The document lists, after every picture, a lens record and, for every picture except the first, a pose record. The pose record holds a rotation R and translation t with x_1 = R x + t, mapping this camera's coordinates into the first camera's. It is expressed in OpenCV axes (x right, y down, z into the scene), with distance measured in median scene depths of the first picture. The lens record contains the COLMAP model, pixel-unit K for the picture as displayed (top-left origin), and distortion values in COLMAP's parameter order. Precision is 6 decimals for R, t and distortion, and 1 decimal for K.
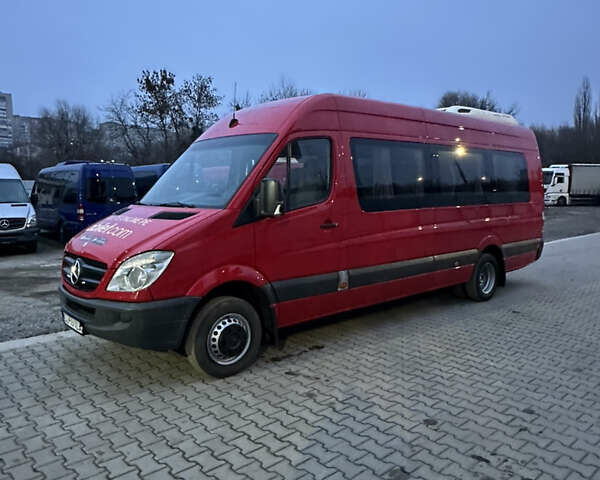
lens RADIAL K [[498.6, 0, 298.2], [0, 498.6, 237.2], [0, 0, 1]] dist [-0.019810, 0.018896]
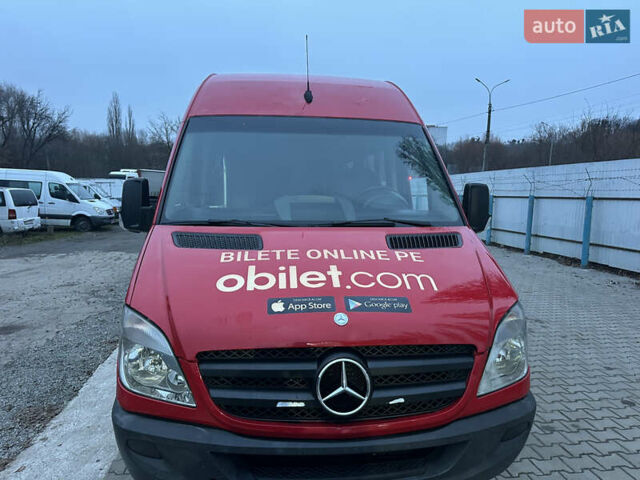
lens RADIAL K [[450.7, 0, 316.9], [0, 450.7, 236.1], [0, 0, 1]] dist [0.032744, -0.036224]
pose [[0.572043, -0.071496, 0.817101, -0.679750], [0.068254, 0.996888, 0.039444, -0.069555], [-0.817379, 0.033207, 0.575143, 0.686184]]
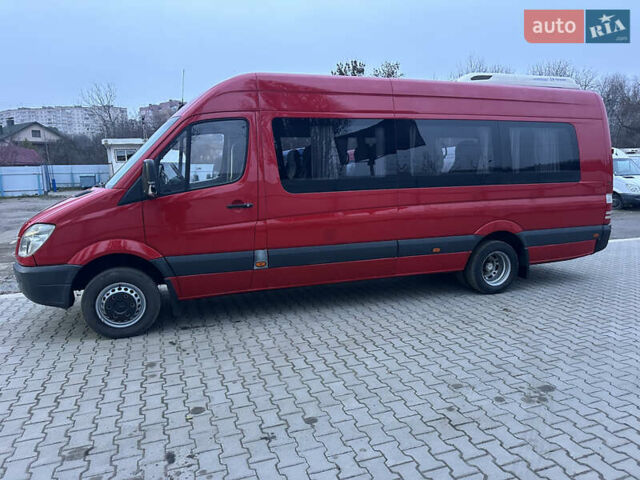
lens RADIAL K [[450.7, 0, 317.7], [0, 450.7, 237.7], [0, 0, 1]] dist [0.032744, -0.036224]
pose [[0.925104, 0.048360, -0.376621, 0.567422], [-0.027695, 0.997808, 0.060095, -0.018103], [0.378702, -0.045164, 0.924416, 0.200863]]
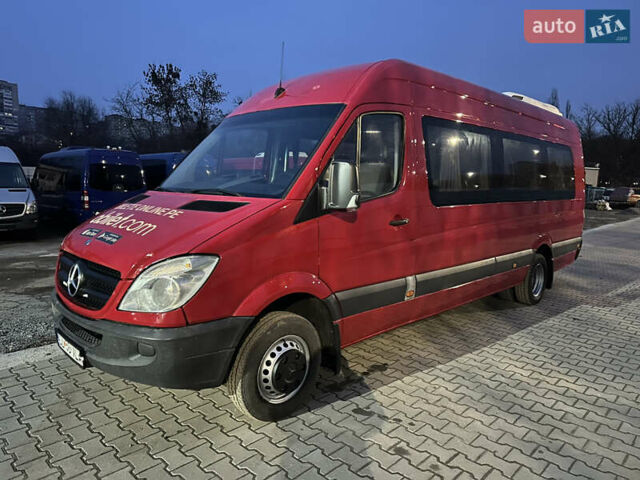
lens RADIAL K [[450.7, 0, 323.1], [0, 450.7, 238.7], [0, 0, 1]] dist [0.032744, -0.036224]
pose [[0.997467, 0.016893, 0.069100, -0.113416], [-0.018593, 0.999538, 0.024040, -0.011574], [-0.068662, -0.025264, 0.997320, 0.271165]]
